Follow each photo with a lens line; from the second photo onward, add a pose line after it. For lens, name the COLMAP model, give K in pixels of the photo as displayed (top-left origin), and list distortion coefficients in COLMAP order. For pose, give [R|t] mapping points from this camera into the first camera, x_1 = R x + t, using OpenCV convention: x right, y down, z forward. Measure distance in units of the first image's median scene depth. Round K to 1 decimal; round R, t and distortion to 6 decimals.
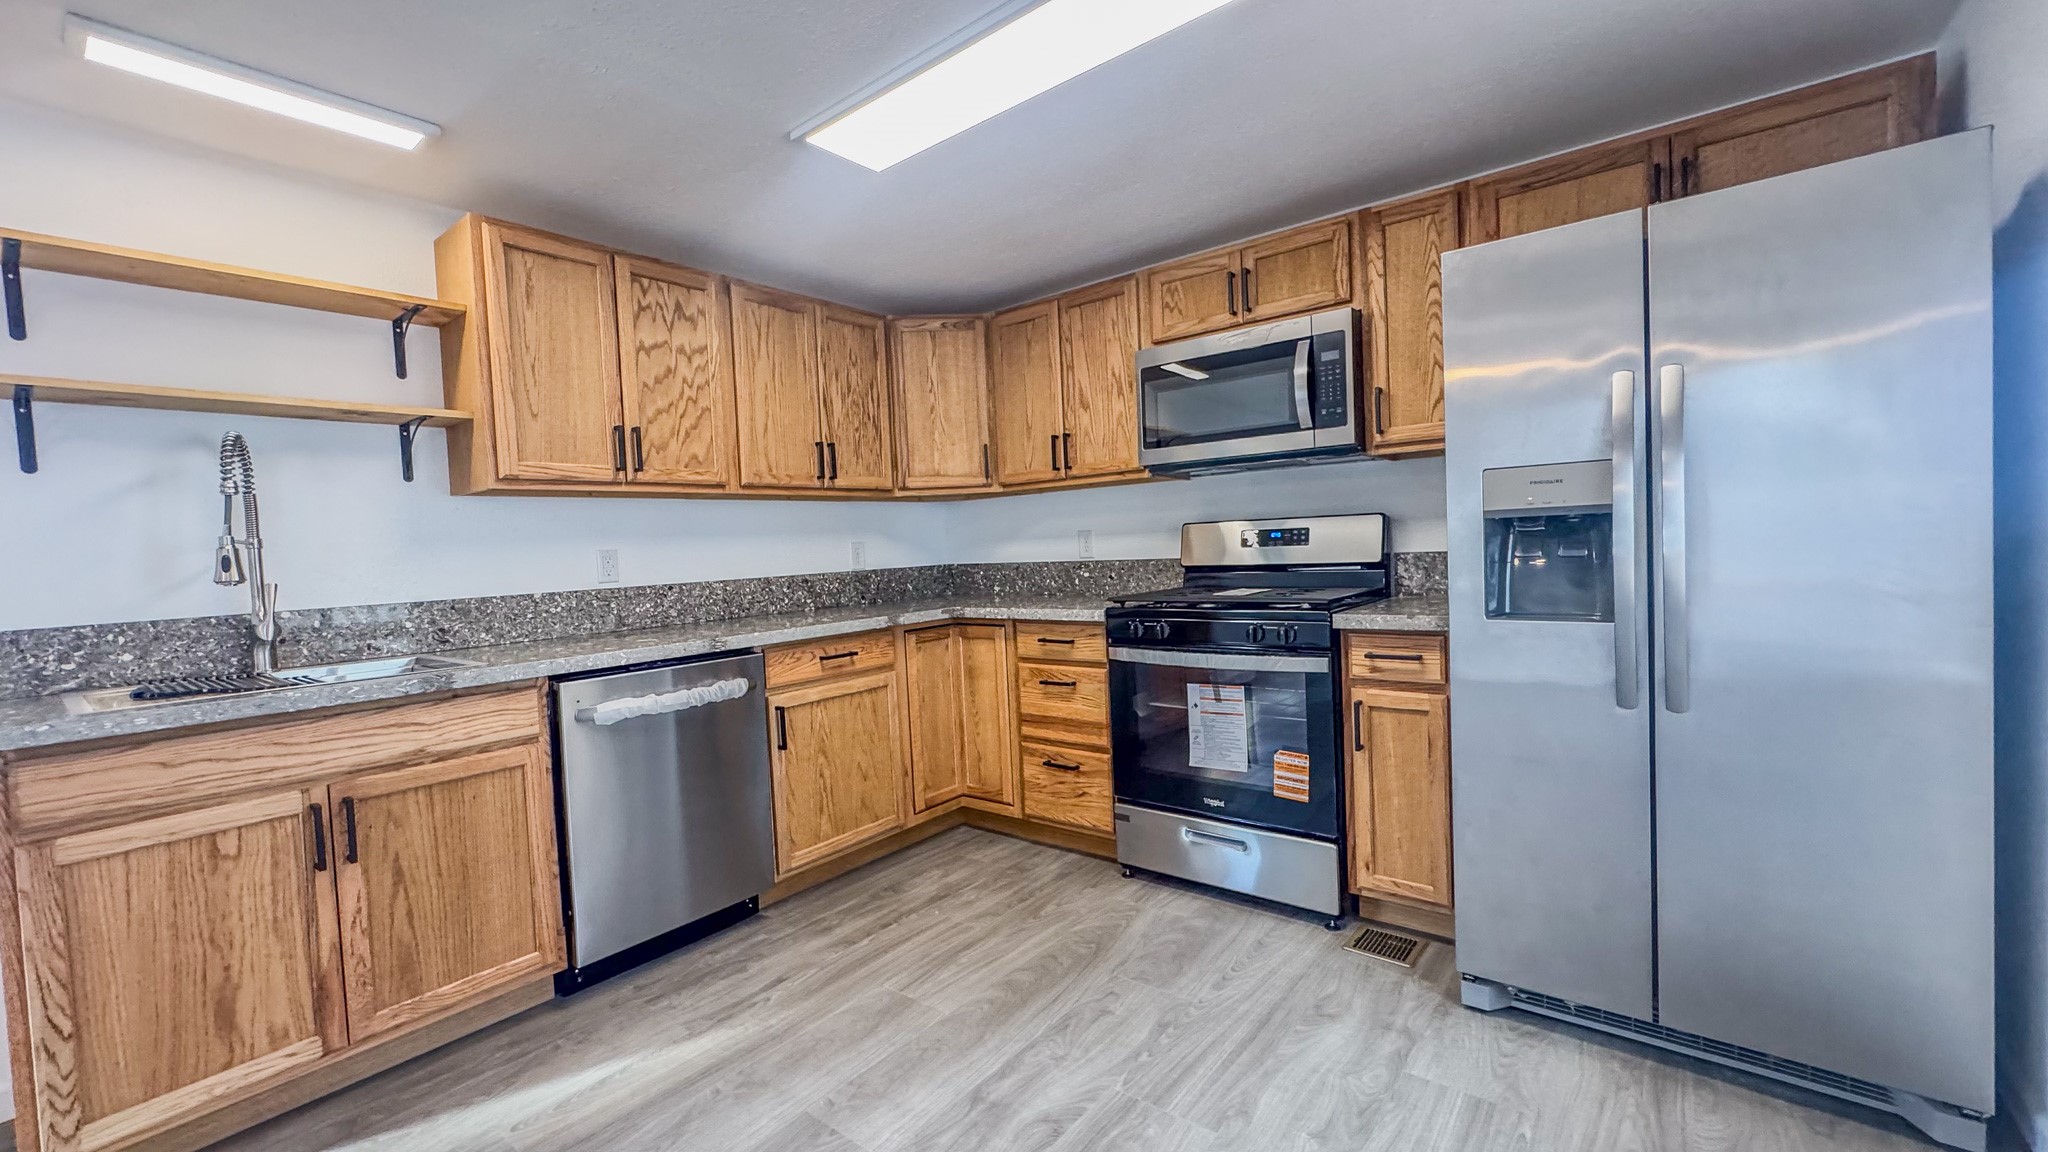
lens RADIAL K [[816.1, 0, 1023.3], [0, 816.1, 575.6], [0, 0, 1]] dist [-0.005544, 0.001291]
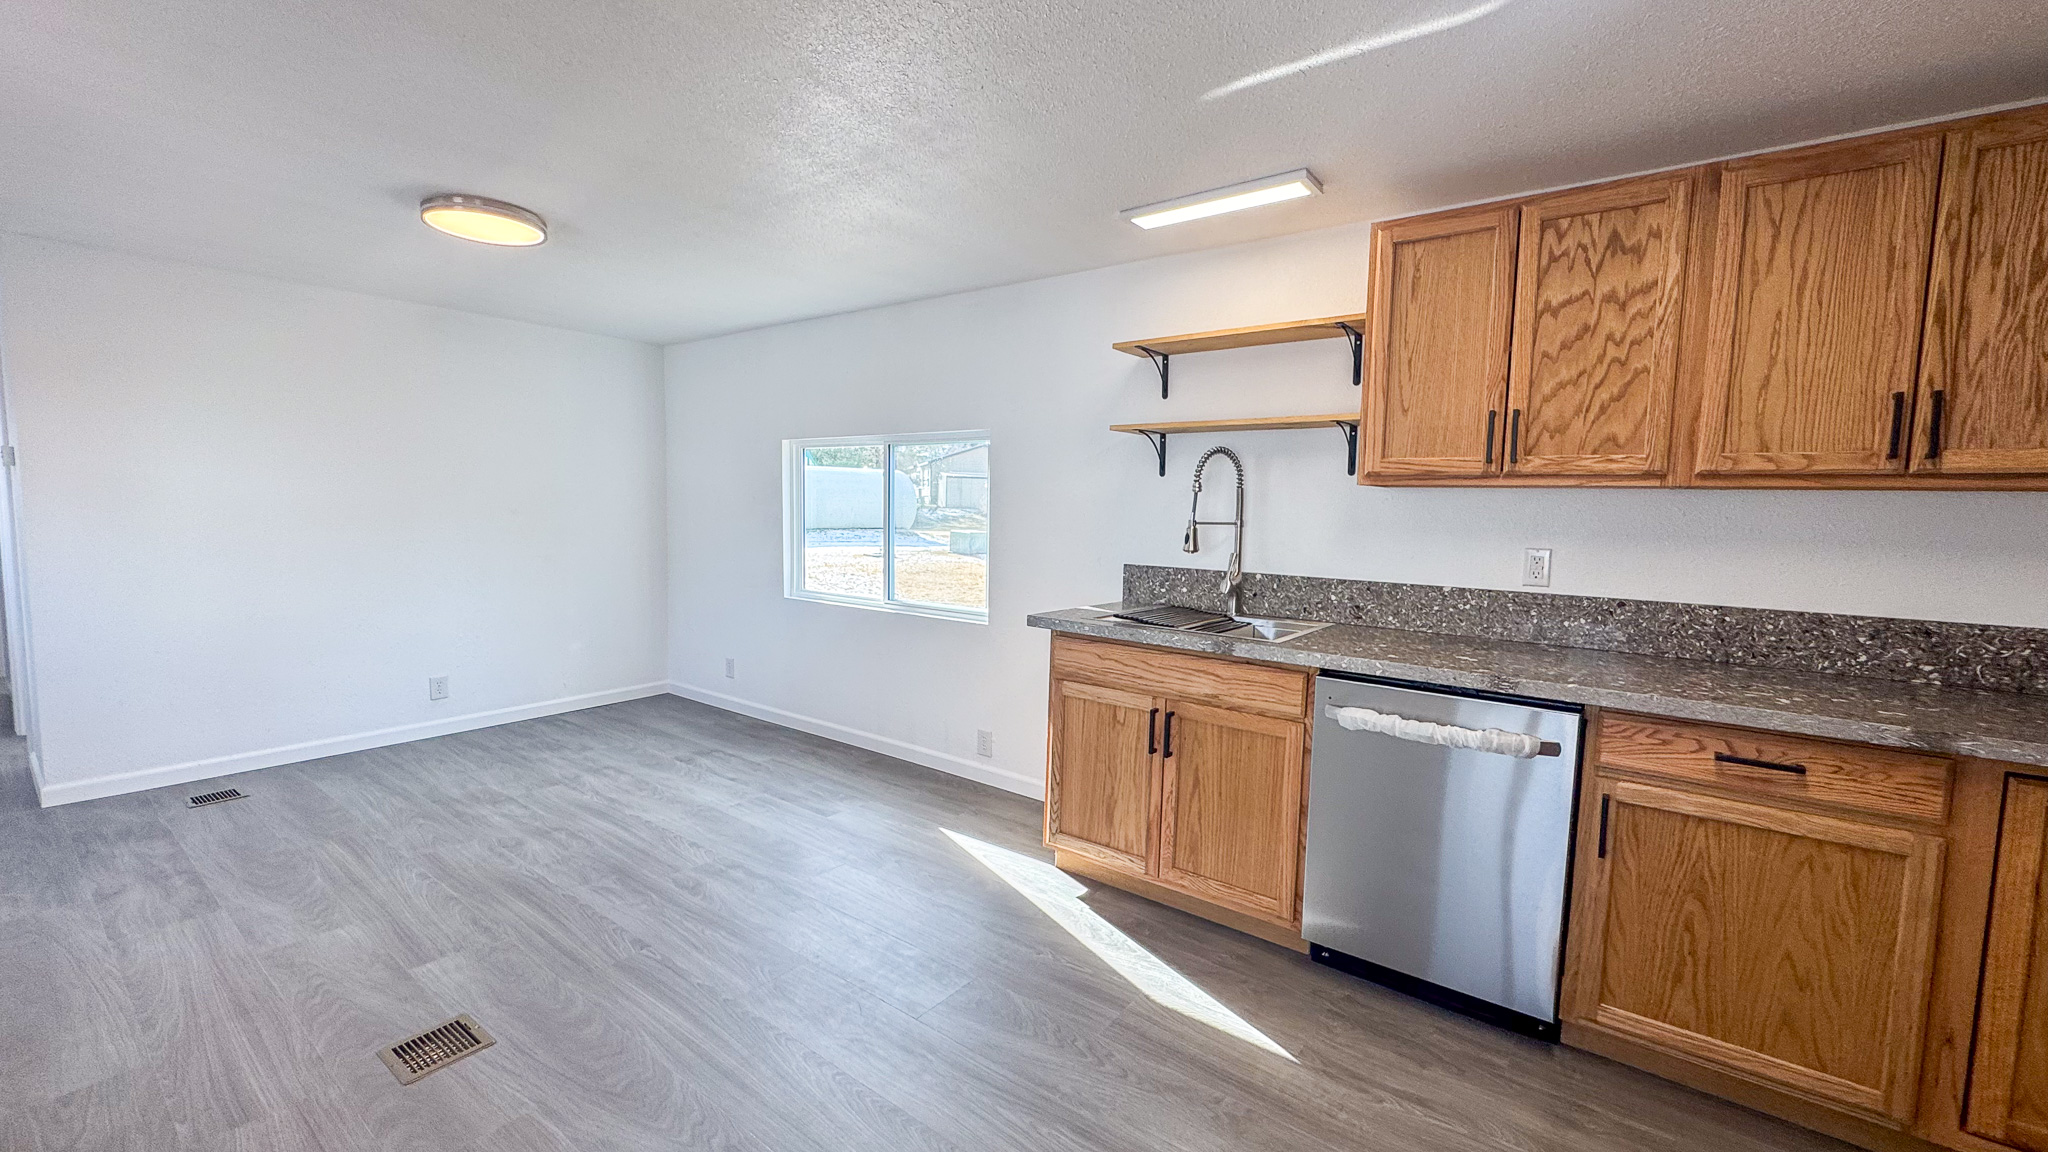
lens RADIAL K [[816.1, 0, 1022.7], [0, 816.1, 574.6], [0, 0, 1]] dist [-0.005544, 0.001291]
pose [[0.022576, 0.132950, -0.990866, 0.393424], [-0.062446, 0.989370, 0.131327, -0.097836], [0.997793, 0.058911, 0.030638, 0.502715]]
